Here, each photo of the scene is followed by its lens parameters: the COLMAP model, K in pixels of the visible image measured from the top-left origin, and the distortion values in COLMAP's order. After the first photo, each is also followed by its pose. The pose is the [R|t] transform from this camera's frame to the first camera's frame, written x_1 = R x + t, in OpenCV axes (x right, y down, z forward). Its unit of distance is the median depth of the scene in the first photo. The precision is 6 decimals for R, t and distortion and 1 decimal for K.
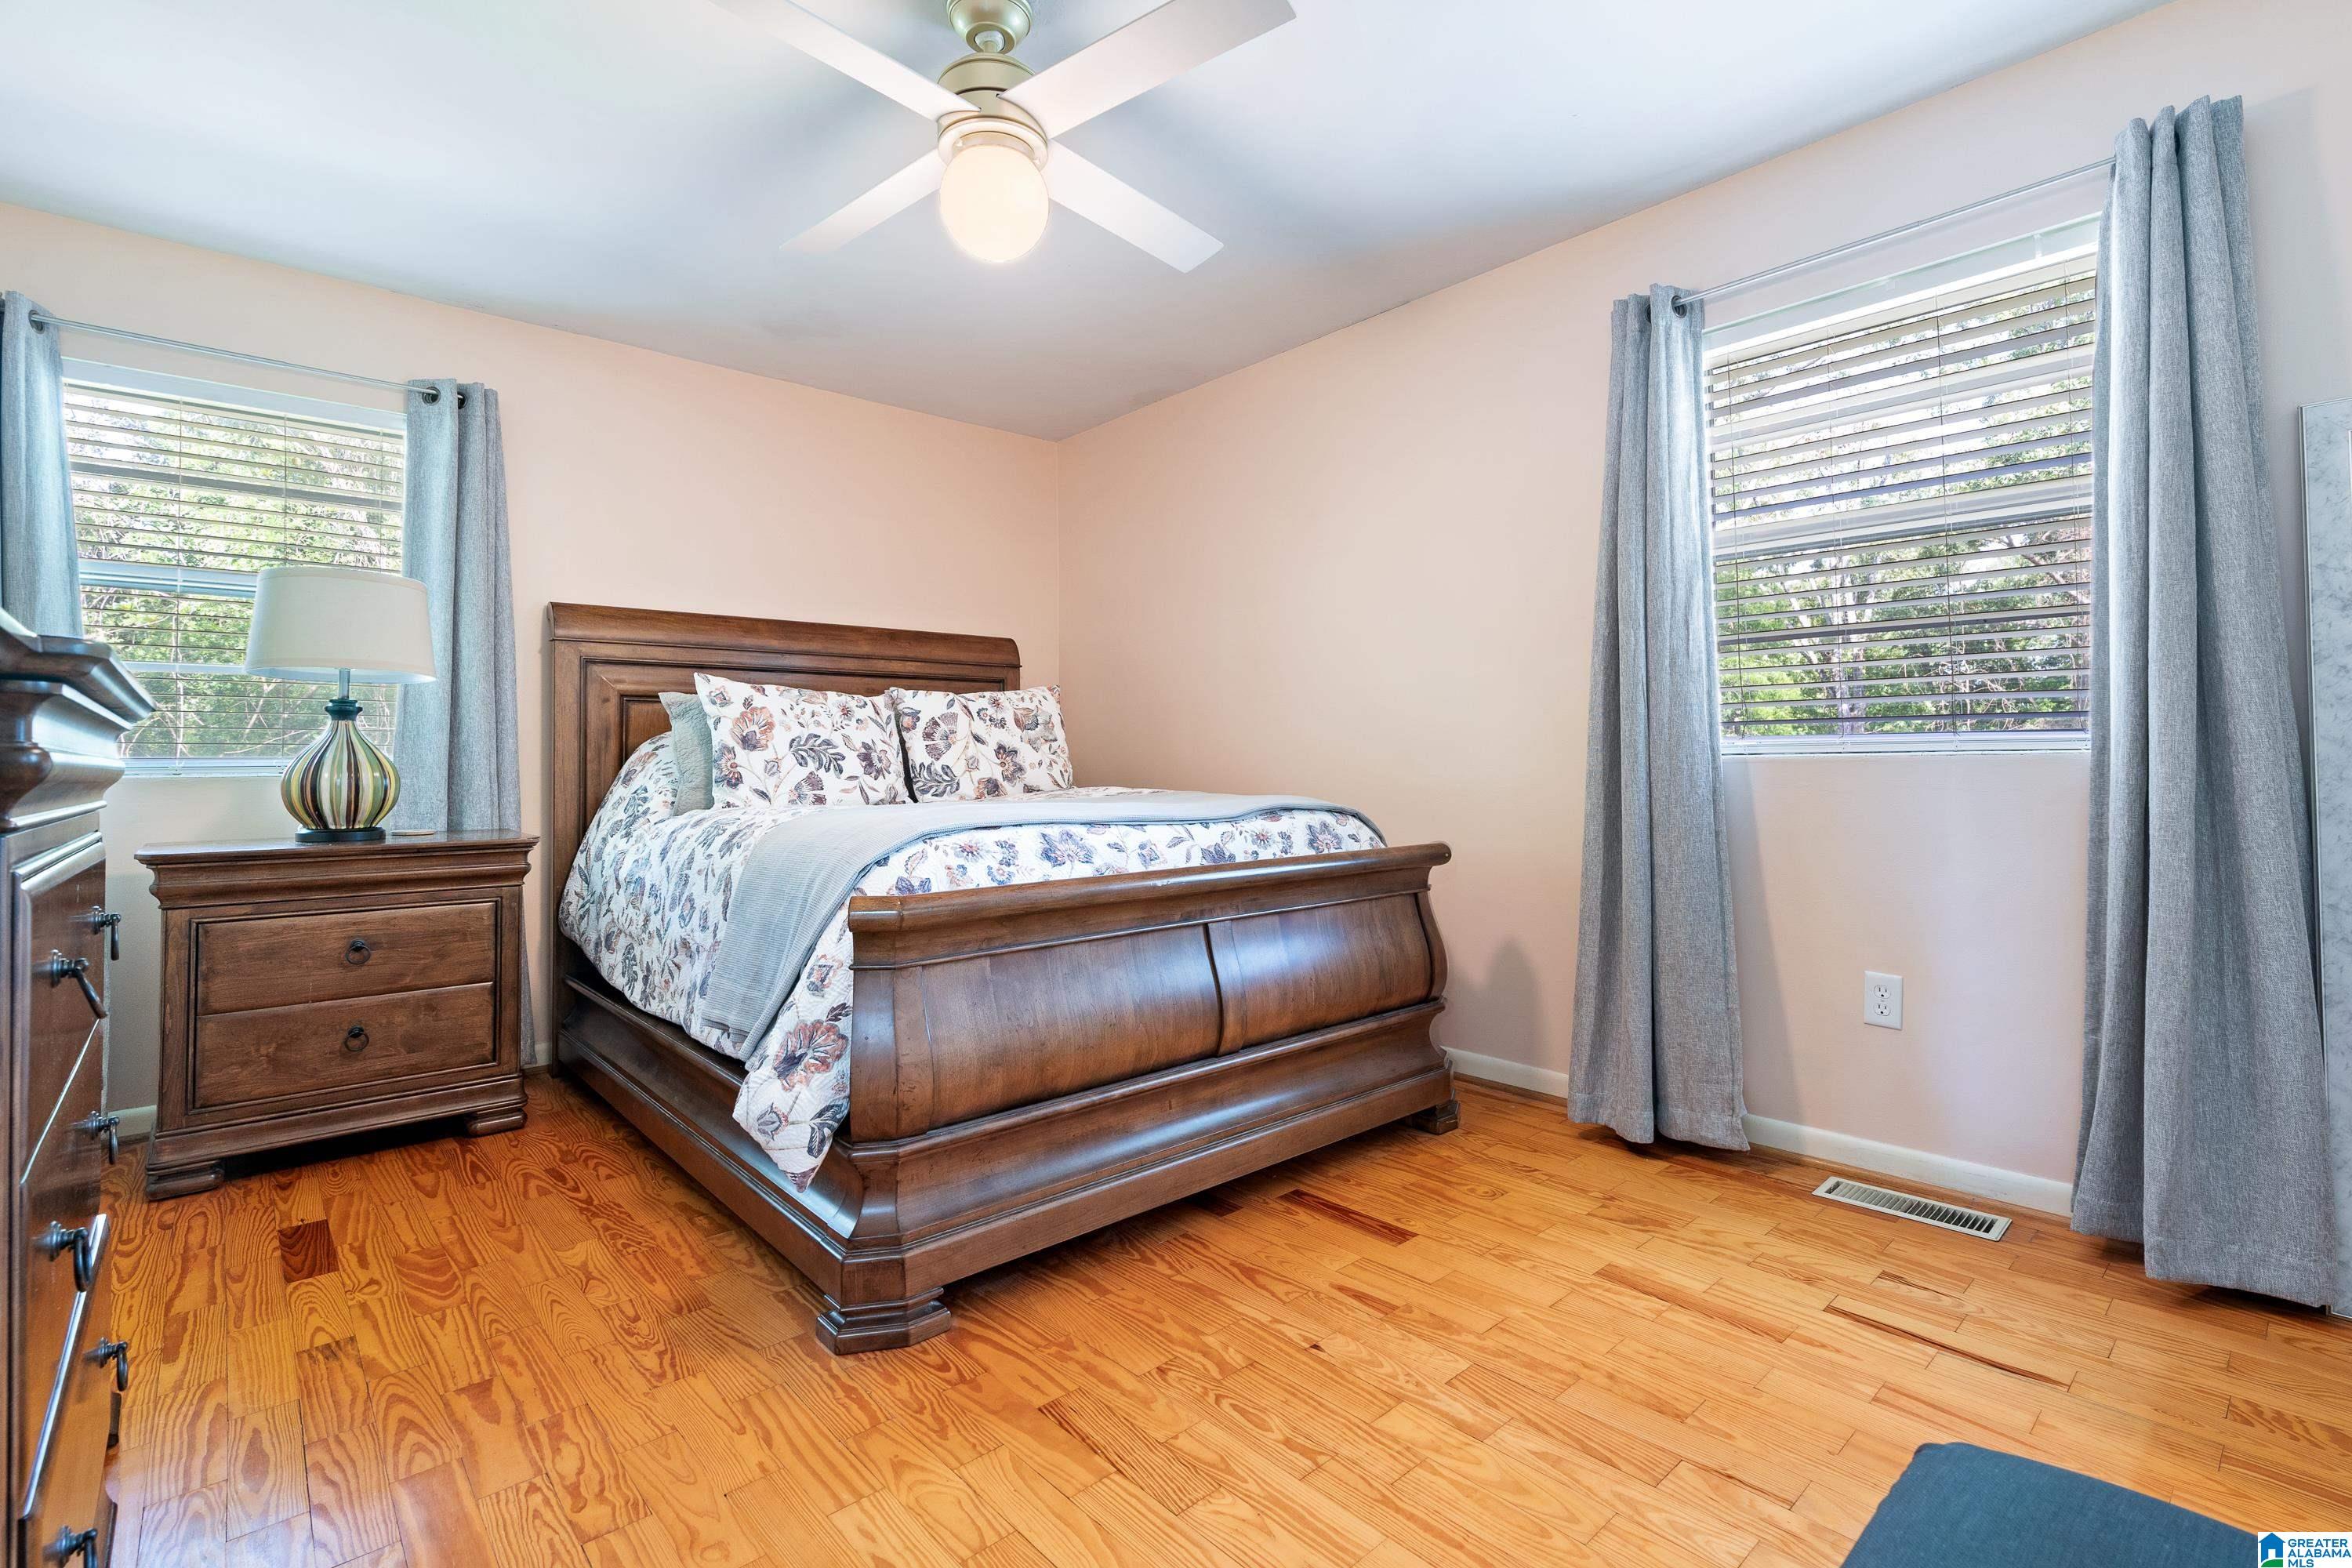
lens RADIAL K [[1065.3, 0, 1184.4], [0, 1065.3, 780.2], [0, 0, 1]] dist [-0.003282, 0.000299]
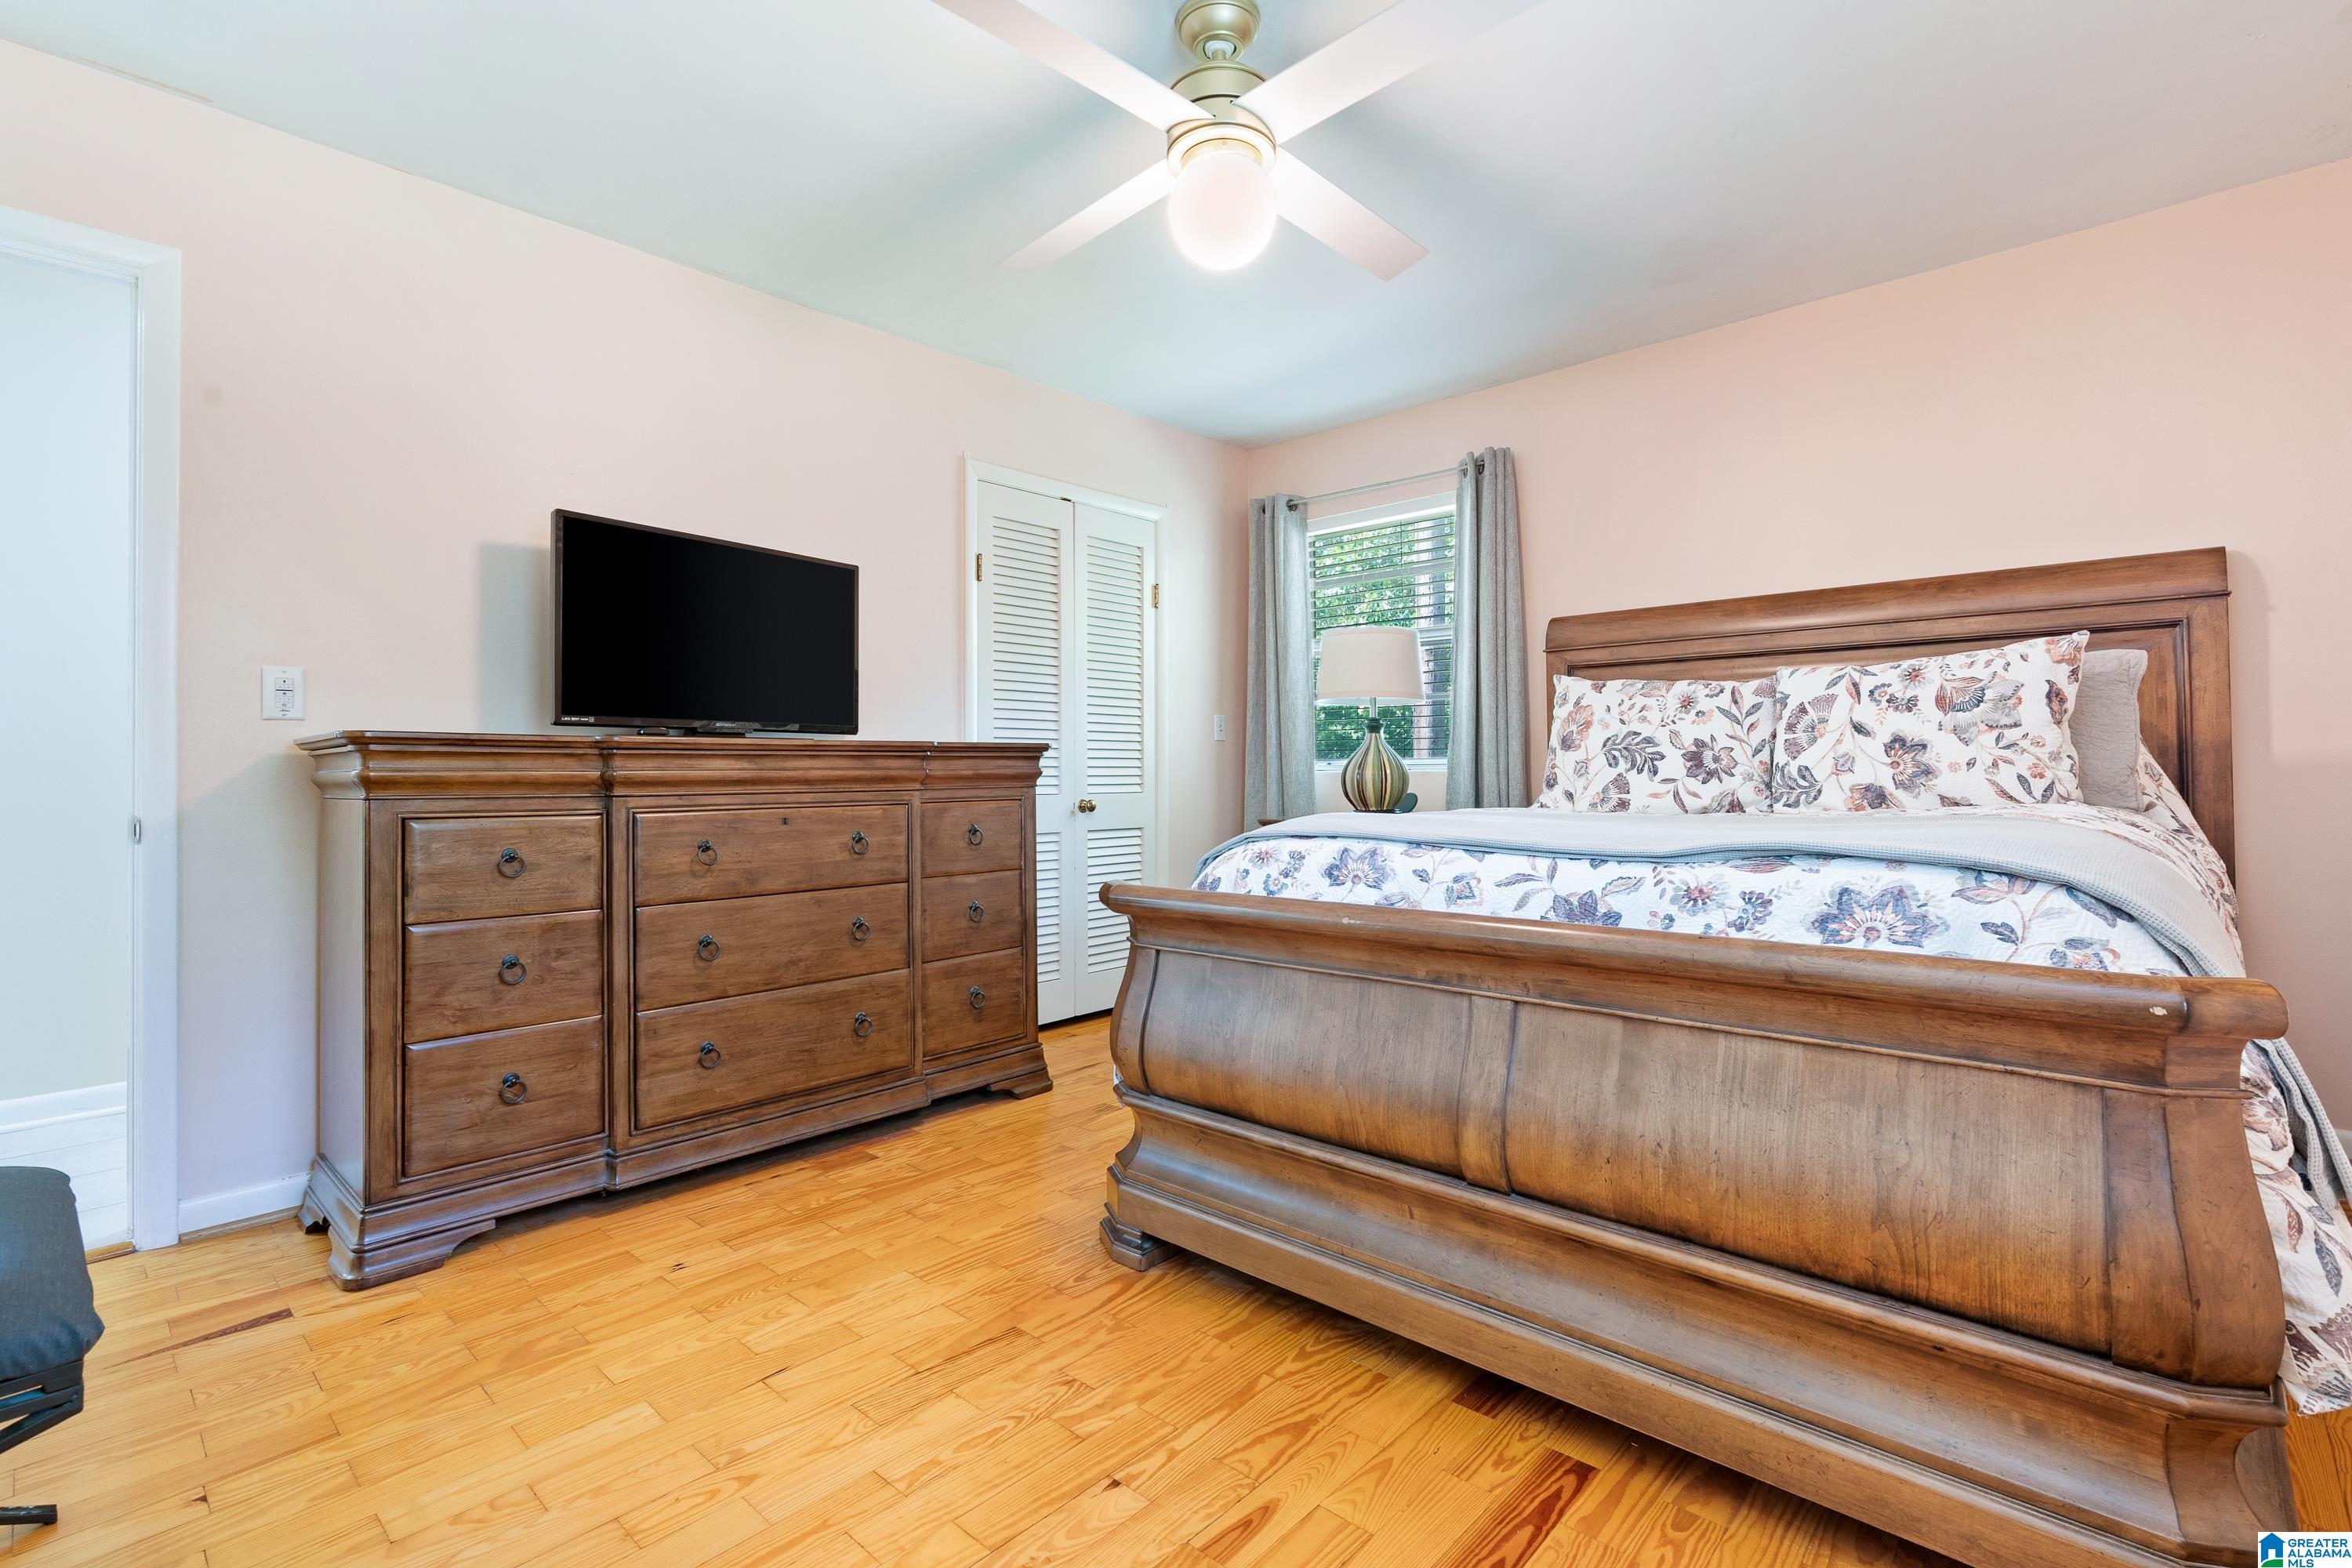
lens RADIAL K [[1065.3, 0, 1184.4], [0, 1065.3, 780.2], [0, 0, 1]] dist [-0.003282, 0.000299]
pose [[0.107163, 0.019029, -0.994059, 0.523353], [-0.006501, 0.999809, 0.018438, -0.016525], [0.994220, 0.004486, 0.107267, 0.535740]]
